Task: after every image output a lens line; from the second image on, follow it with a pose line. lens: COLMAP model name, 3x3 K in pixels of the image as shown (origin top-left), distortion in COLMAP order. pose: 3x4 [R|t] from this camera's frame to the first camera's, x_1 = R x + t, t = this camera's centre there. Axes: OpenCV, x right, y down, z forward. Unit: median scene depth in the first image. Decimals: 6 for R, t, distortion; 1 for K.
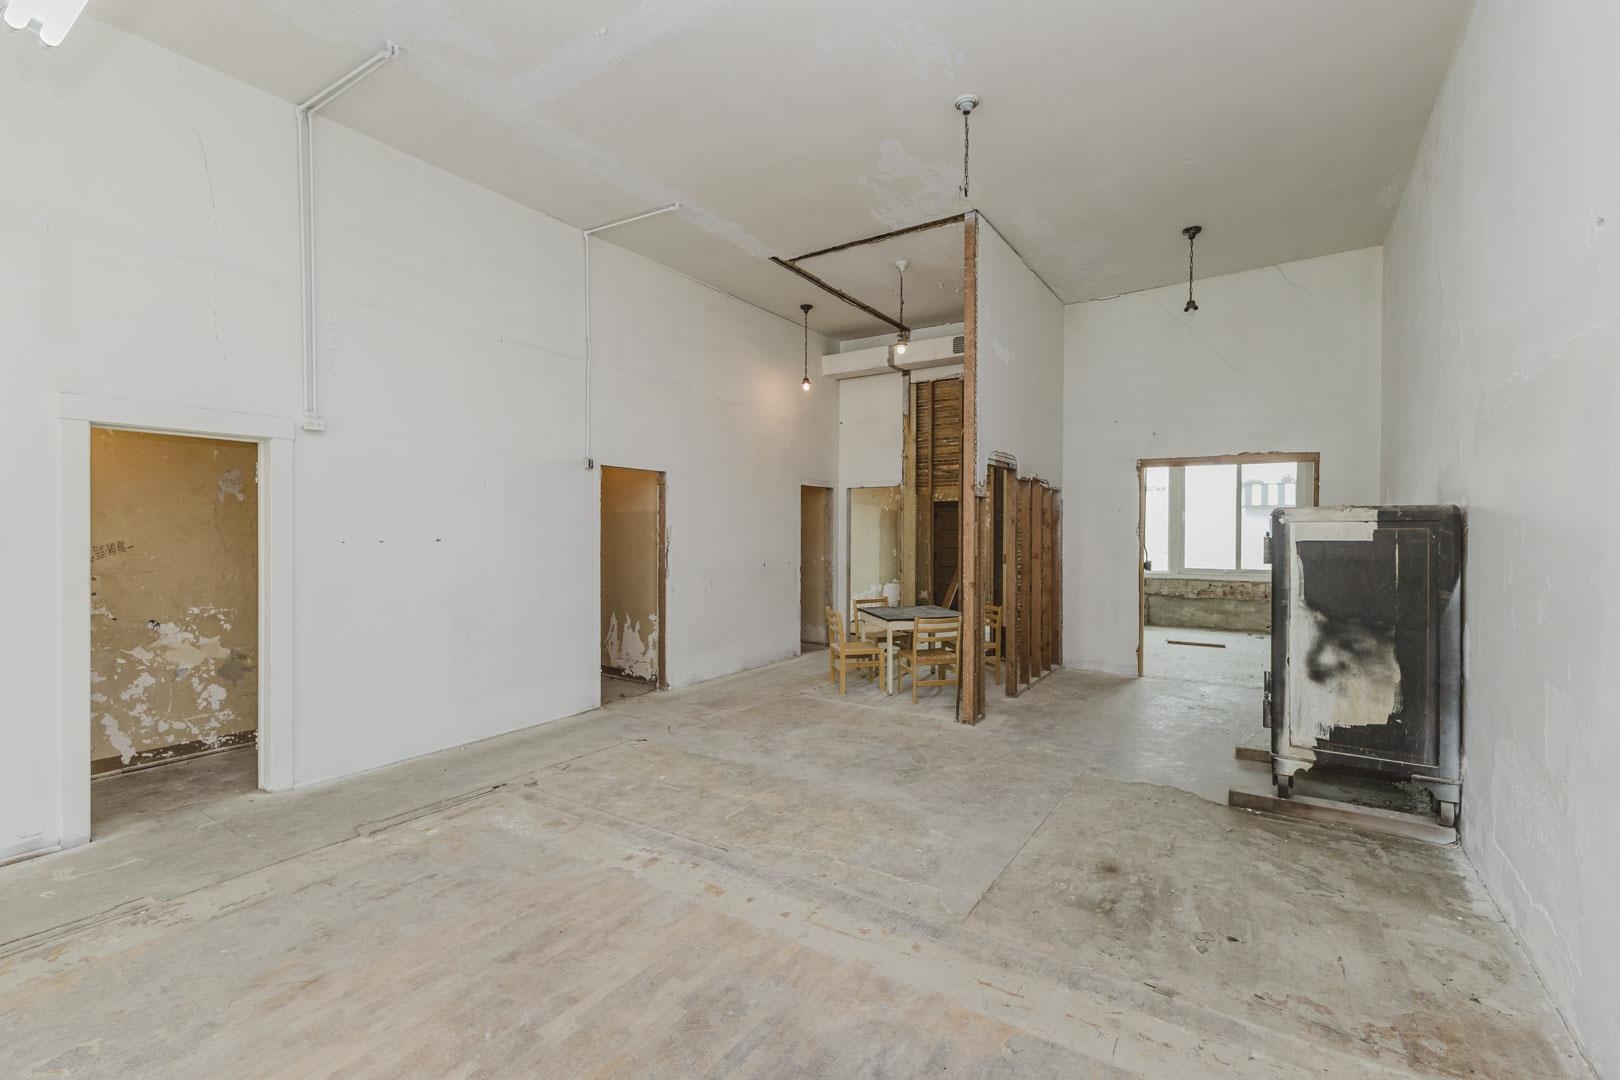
lens RADIAL K [[702.0, 0, 814.5], [0, 702.0, 535.4], [0, 0, 1]] dist [0.009693, -0.000252]
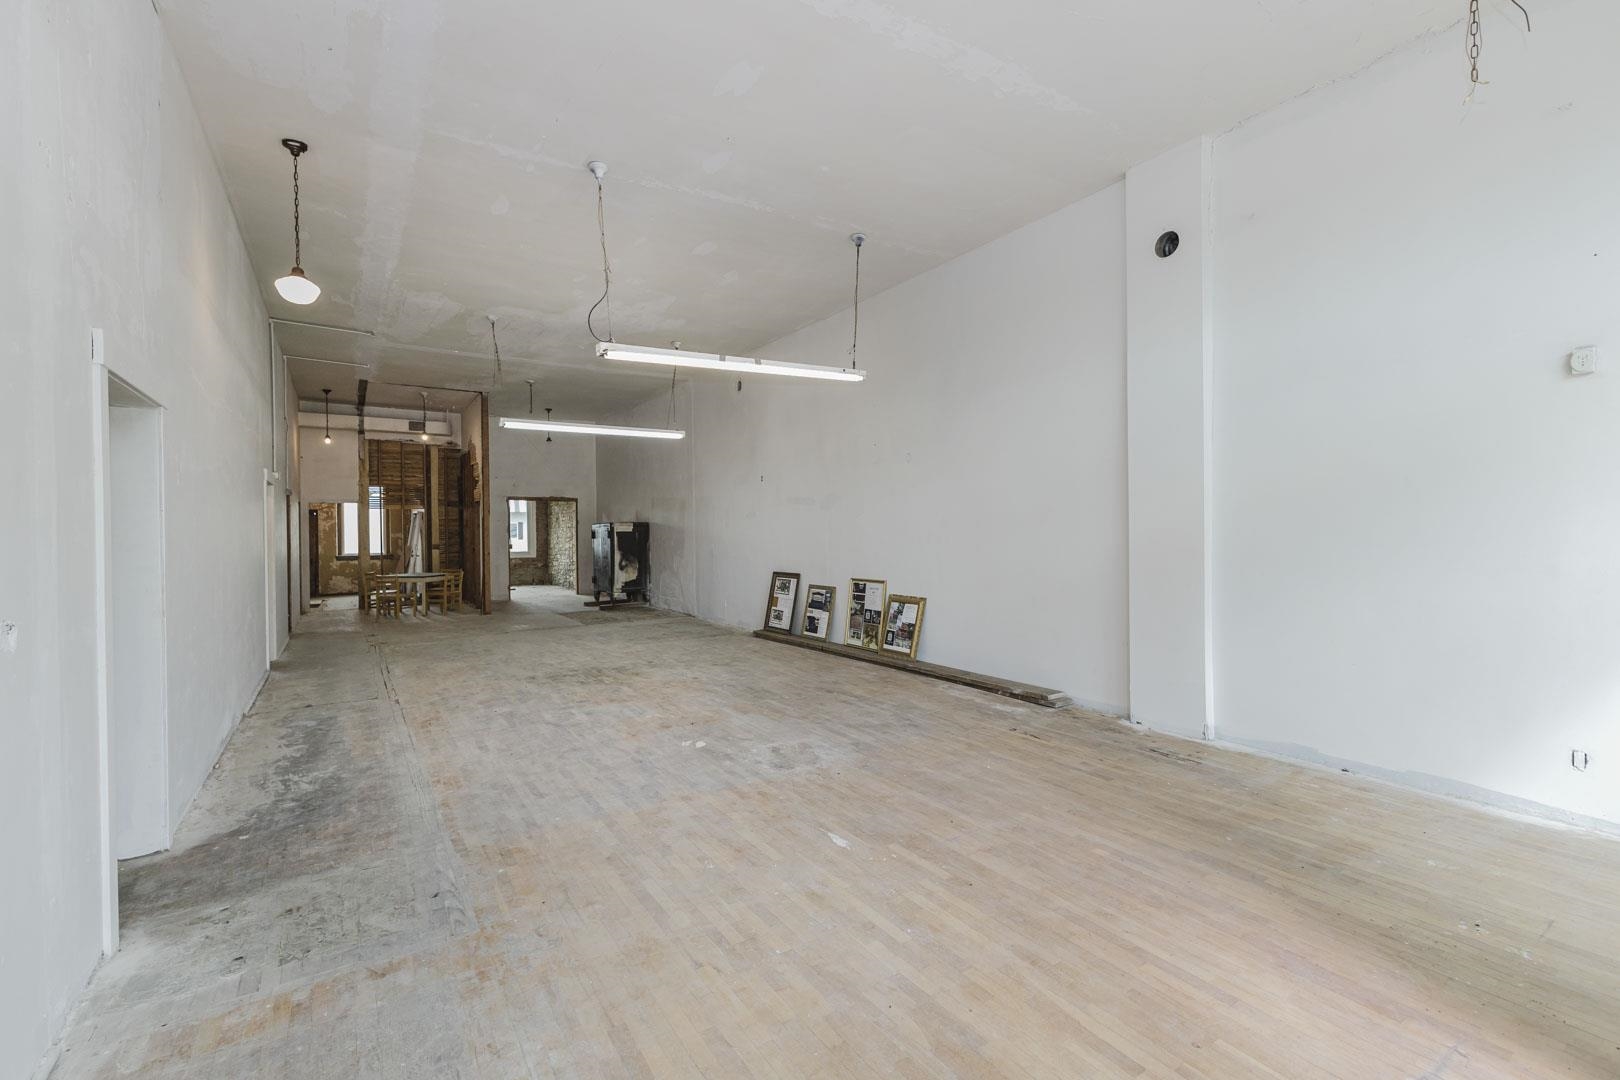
lens RADIAL K [[702.0, 0, 814.5], [0, 702.0, 535.4], [0, 0, 1]] dist [0.009693, -0.000252]
pose [[0.389759, -0.013878, 0.920812, -1.050064], [0.017509, 0.999817, 0.007657, 0.008100], [-0.920750, 0.013138, 0.389931, -0.626518]]
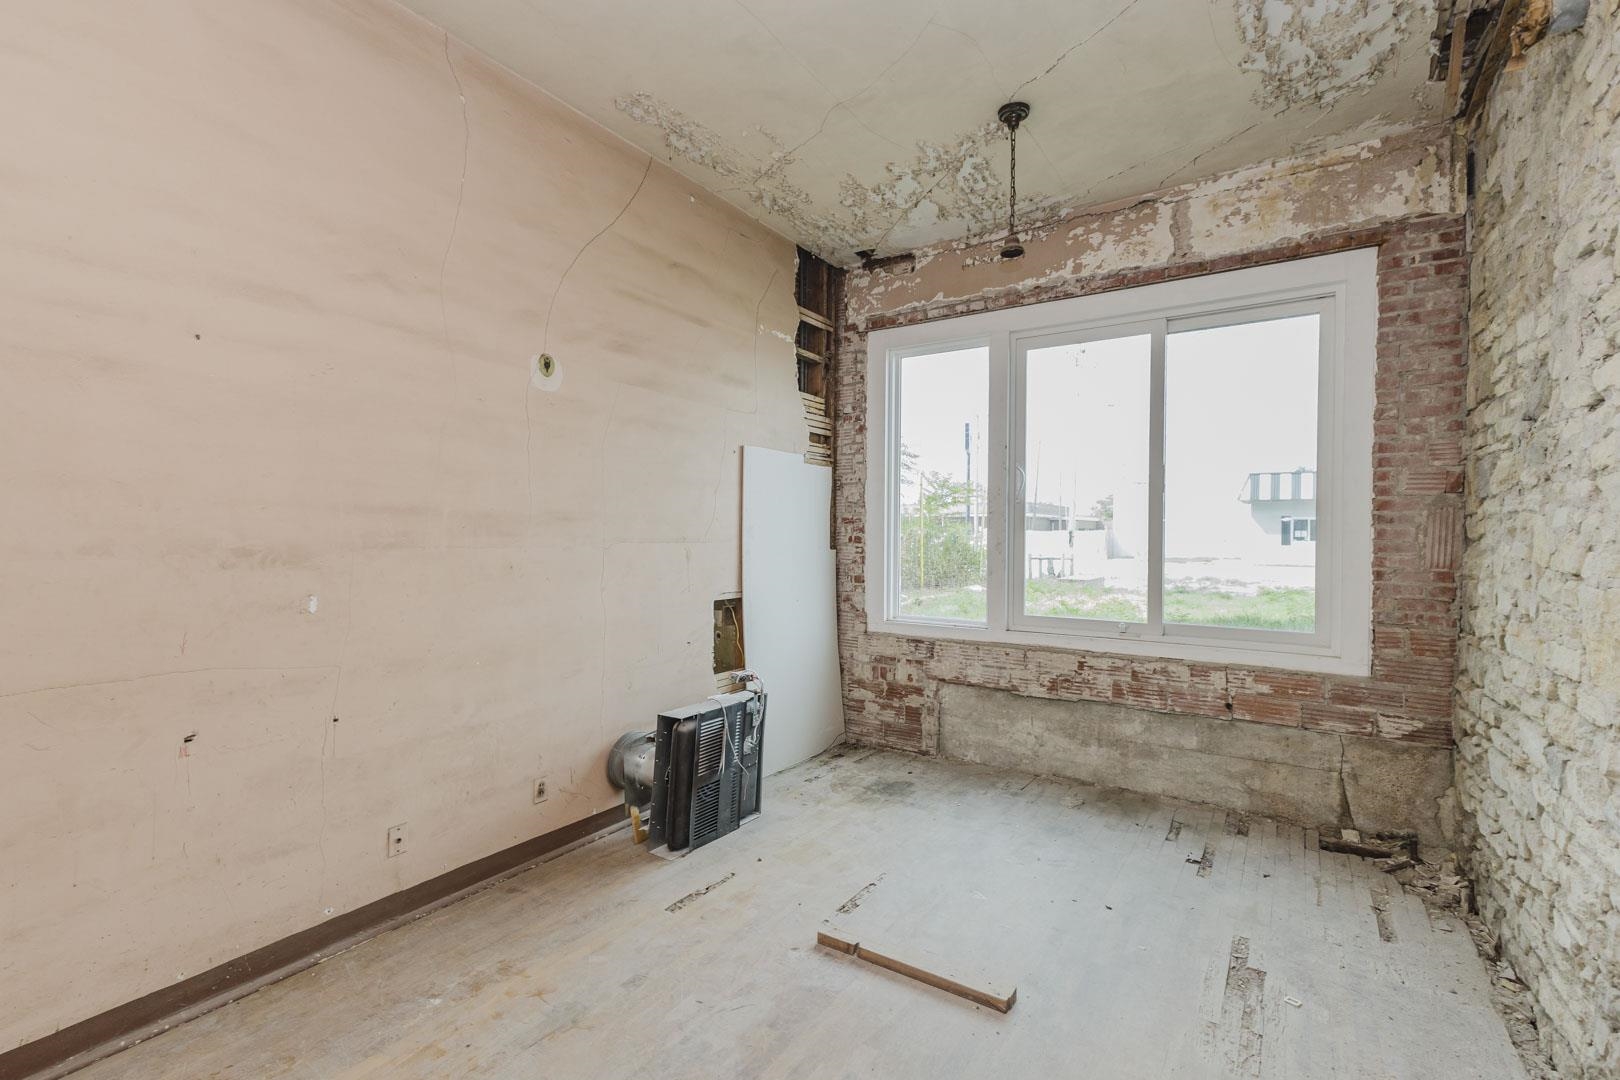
lens RADIAL K [[716.9, 0, 812.4], [0, 716.9, 535.7], [0, 0, 1]] dist [0.015737, -0.000019]
pose [[0.999967, 0.001328, -0.007986, 0.605516], [-0.001342, 0.999997, -0.001798, 0.005929], [0.007984, 0.001809, 0.999966, 0.889731]]
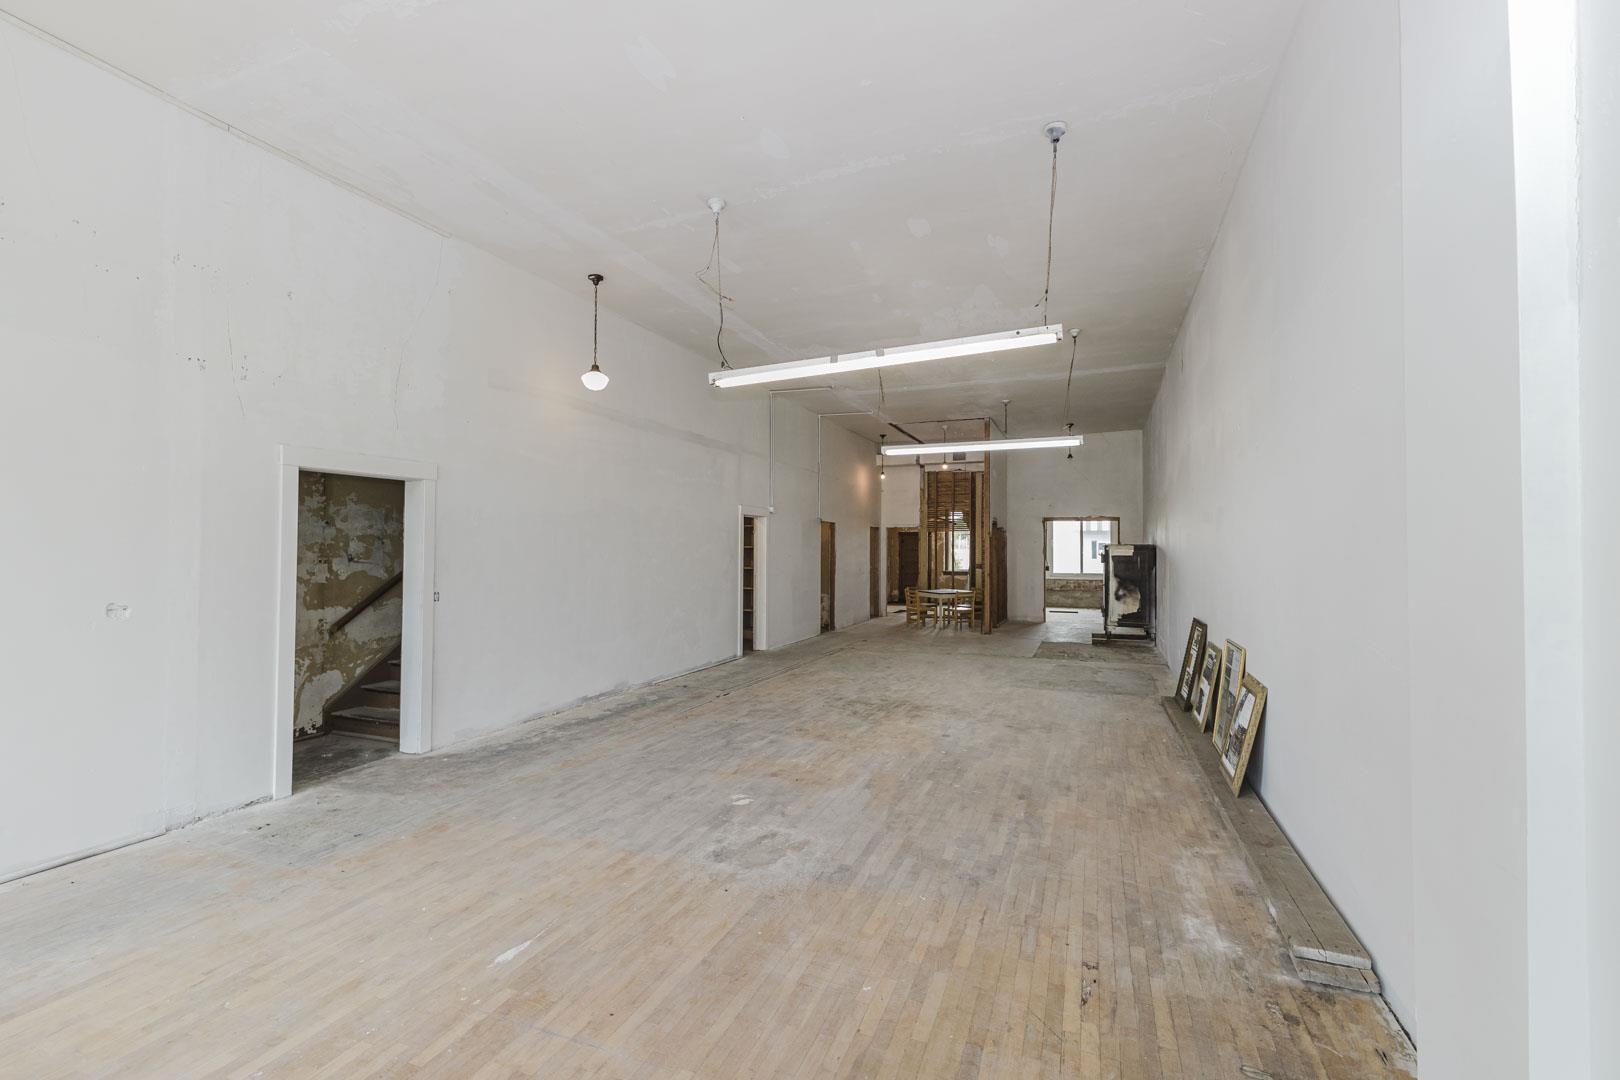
lens RADIAL K [[702.0, 0, 814.5], [0, 702.0, 535.4], [0, 0, 1]] dist [0.009693, -0.000252]
pose [[0.979568, 0.005294, 0.201045, -0.582033], [0.000162, 0.999632, -0.027113, 0.001292], [-0.201115, 0.026591, 0.979207, -0.844638]]
